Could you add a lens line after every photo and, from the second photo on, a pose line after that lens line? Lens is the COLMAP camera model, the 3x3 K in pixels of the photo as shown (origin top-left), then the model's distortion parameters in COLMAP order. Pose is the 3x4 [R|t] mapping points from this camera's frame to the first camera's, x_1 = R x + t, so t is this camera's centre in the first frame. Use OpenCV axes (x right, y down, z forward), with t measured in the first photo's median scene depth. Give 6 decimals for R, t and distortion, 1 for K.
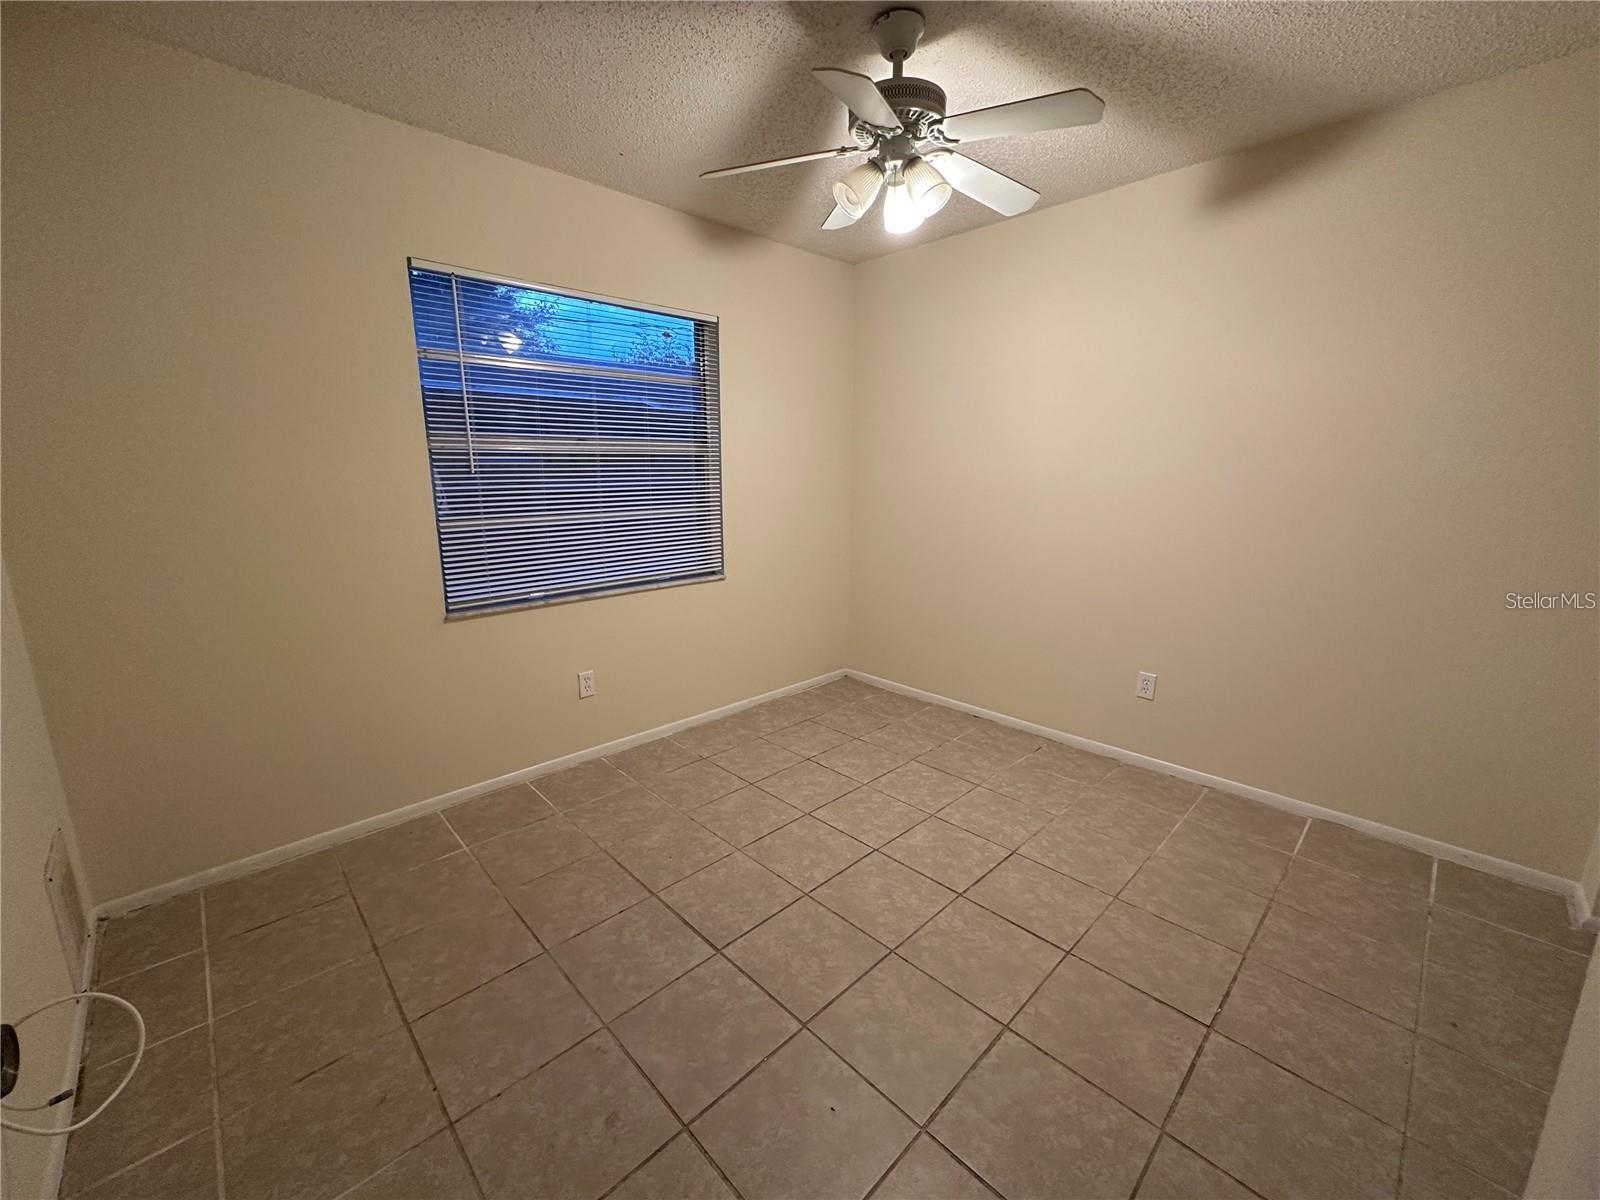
lens RADIAL K [[638.2, 0, 794.2], [0, 638.2, 605.0], [0, 0, 1]] dist [-0.003964, 0.000876]
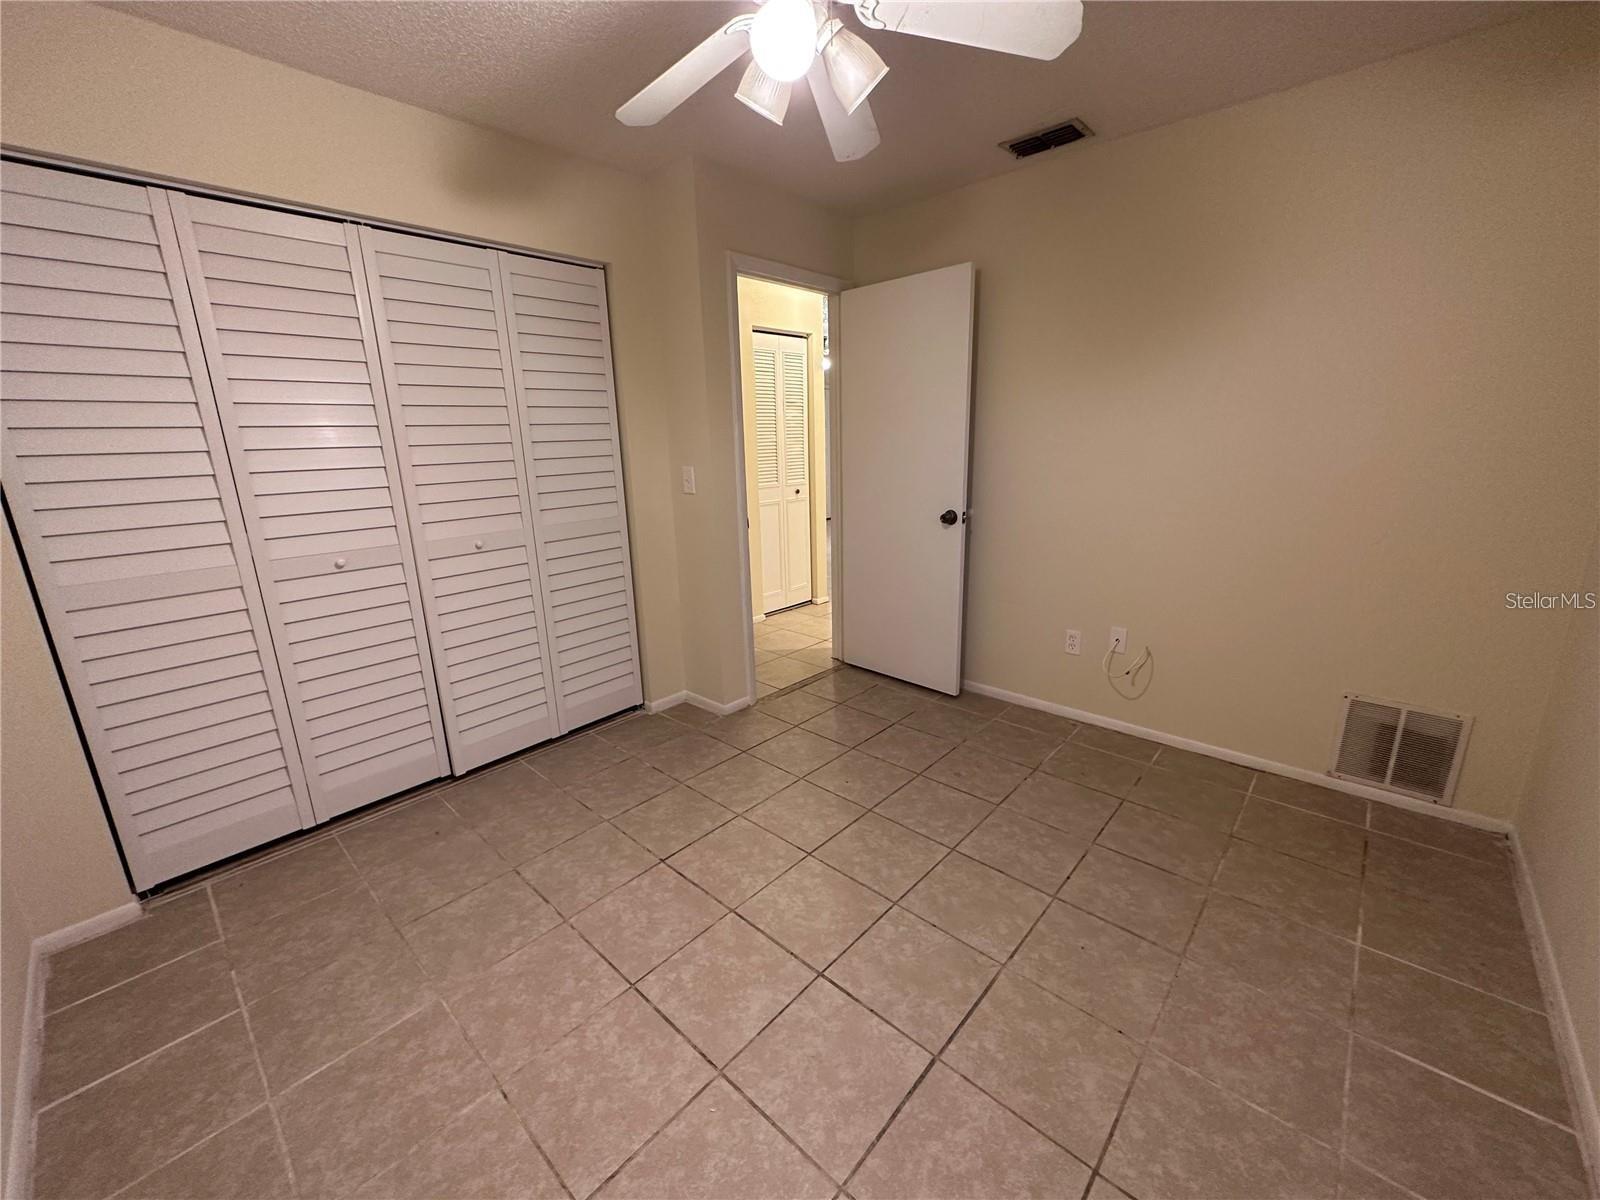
lens RADIAL K [[638.2, 0, 804.9], [0, 638.2, 599.3], [0, 0, 1]] dist [-0.003964, 0.000876]
pose [[-0.996193, 0.043665, -0.075456, 0.192827], [0.005105, 0.893255, 0.449520, -0.352610], [0.087029, 0.447424, -0.890077, 1.541099]]
